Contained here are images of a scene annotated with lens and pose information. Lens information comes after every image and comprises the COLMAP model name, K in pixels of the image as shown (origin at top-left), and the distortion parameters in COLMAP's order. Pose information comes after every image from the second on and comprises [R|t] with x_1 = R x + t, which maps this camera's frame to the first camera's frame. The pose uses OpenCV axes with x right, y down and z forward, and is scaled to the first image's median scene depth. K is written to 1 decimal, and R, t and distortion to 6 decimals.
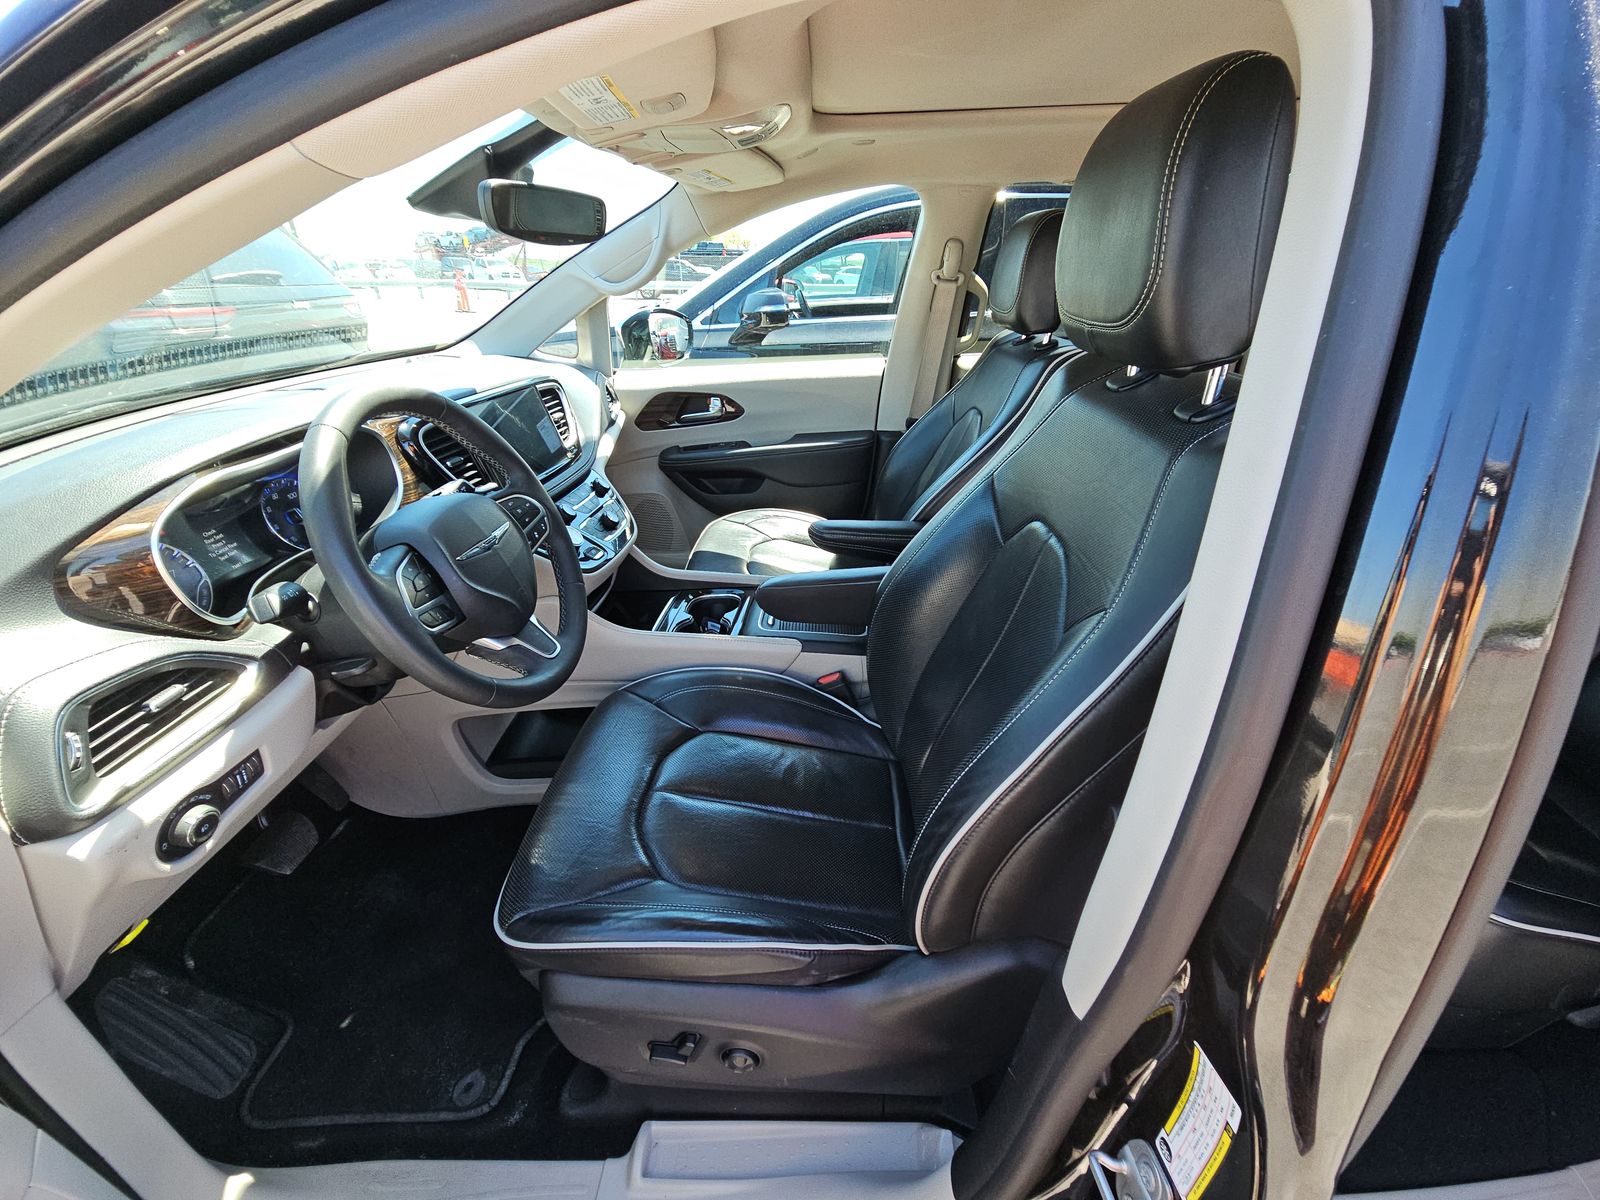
lens RADIAL K [[643.7, 0, 800.0], [0, 643.7, 600.0], [0, 0, 1]] dist [0.034067, -0.023725]
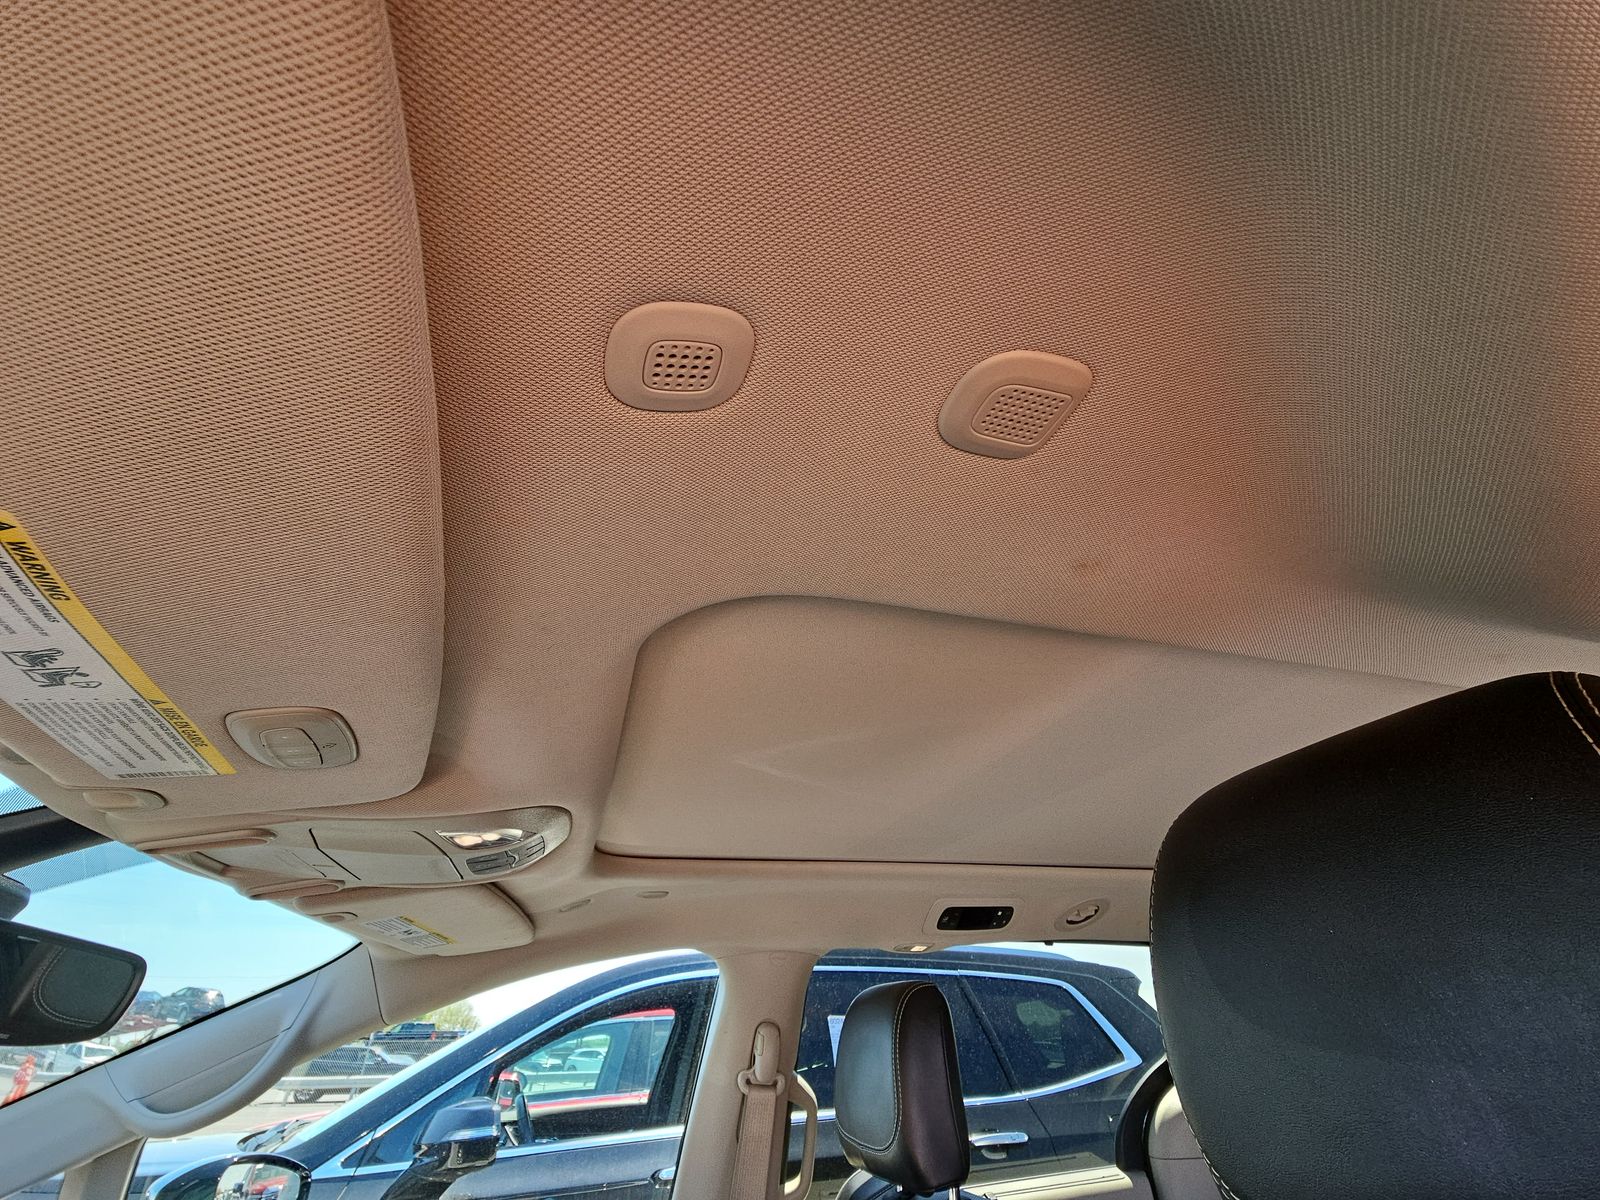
lens RADIAL K [[643.7, 0, 800.0], [0, 643.7, 600.0], [0, 0, 1]] dist [0.034067, -0.023725]
pose [[0.944480, 0.166823, 0.283070, -0.010591], [0.169603, 0.490343, -0.854867, -0.152161], [-0.281413, 0.855414, 0.434825, 0.257313]]
